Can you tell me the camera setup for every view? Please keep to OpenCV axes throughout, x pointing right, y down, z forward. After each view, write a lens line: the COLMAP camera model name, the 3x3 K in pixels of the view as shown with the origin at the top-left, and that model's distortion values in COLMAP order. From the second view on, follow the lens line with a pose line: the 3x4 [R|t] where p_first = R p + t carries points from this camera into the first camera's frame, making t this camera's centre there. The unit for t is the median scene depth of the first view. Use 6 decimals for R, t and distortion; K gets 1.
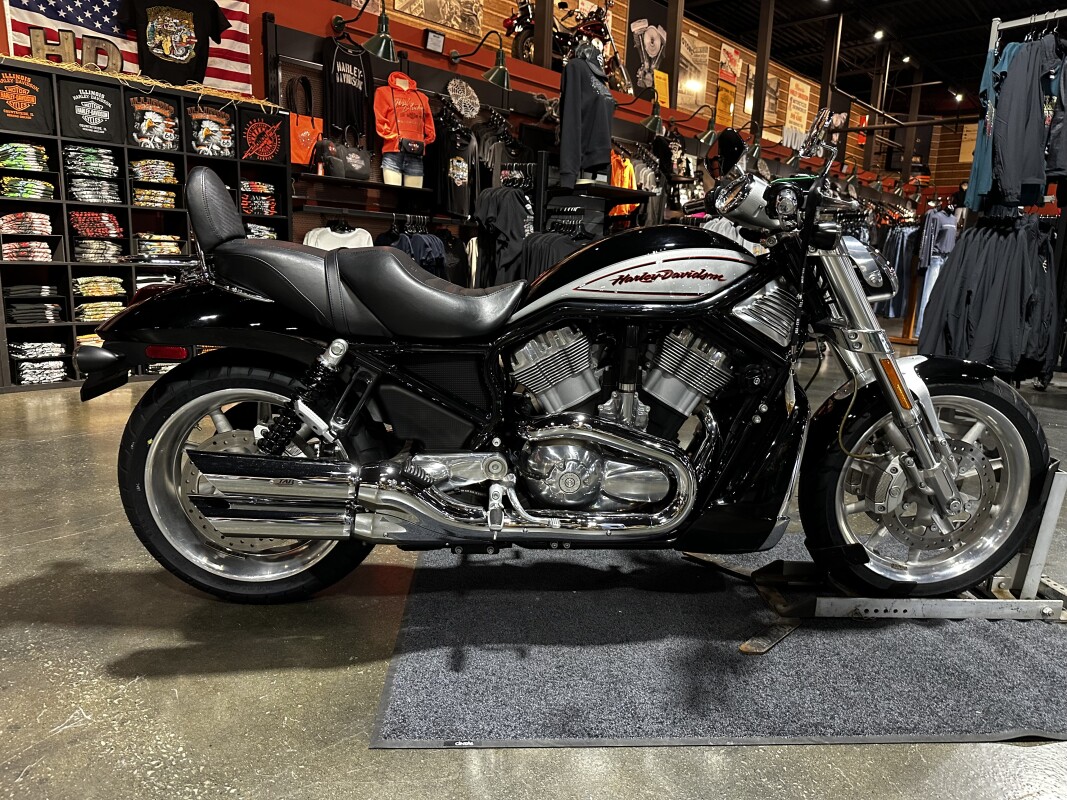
lens RADIAL K [[734.5, 0, 549.6], [0, 734.5, 422.0], [0, 0, 1]] dist [0.029011, -0.016788]
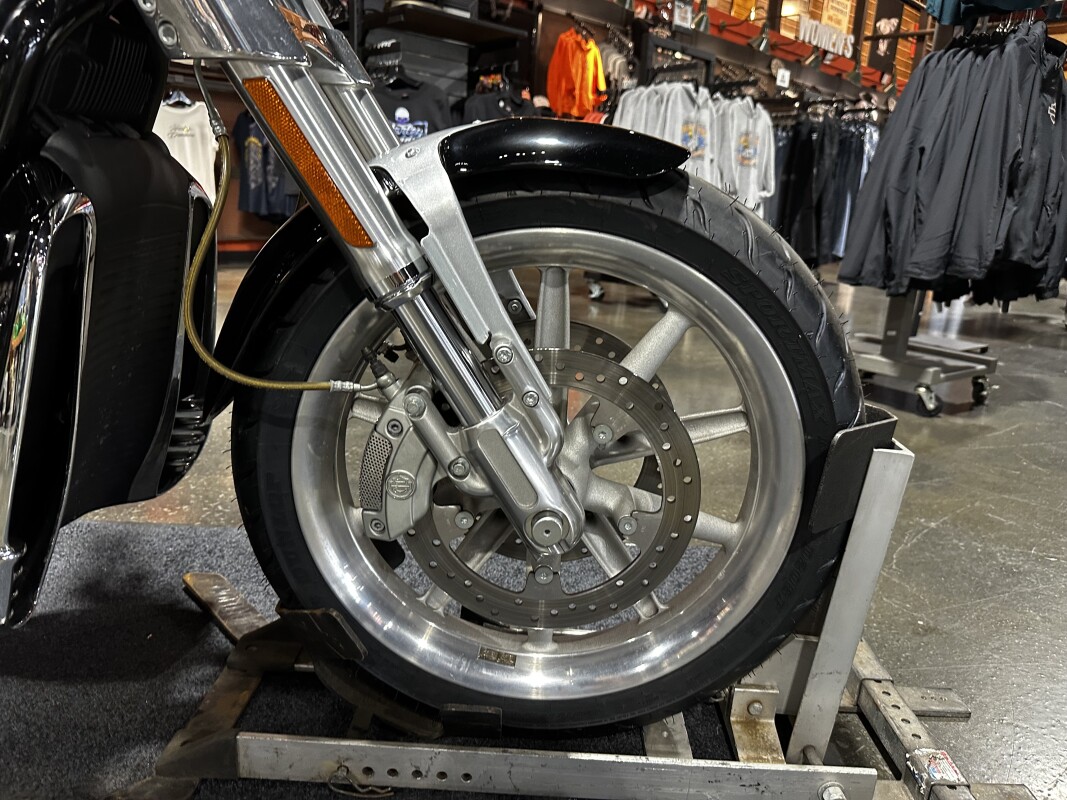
lens RADIAL K [[734.5, 0, 539.9], [0, 734.5, 402.0], [0, 0, 1]] dist [0.029011, -0.016788]
pose [[0.996604, 0.042215, -0.070698, 0.294185], [-0.038278, 0.997689, 0.056137, 0.015566], [0.072905, -0.053240, 0.995917, 0.334154]]
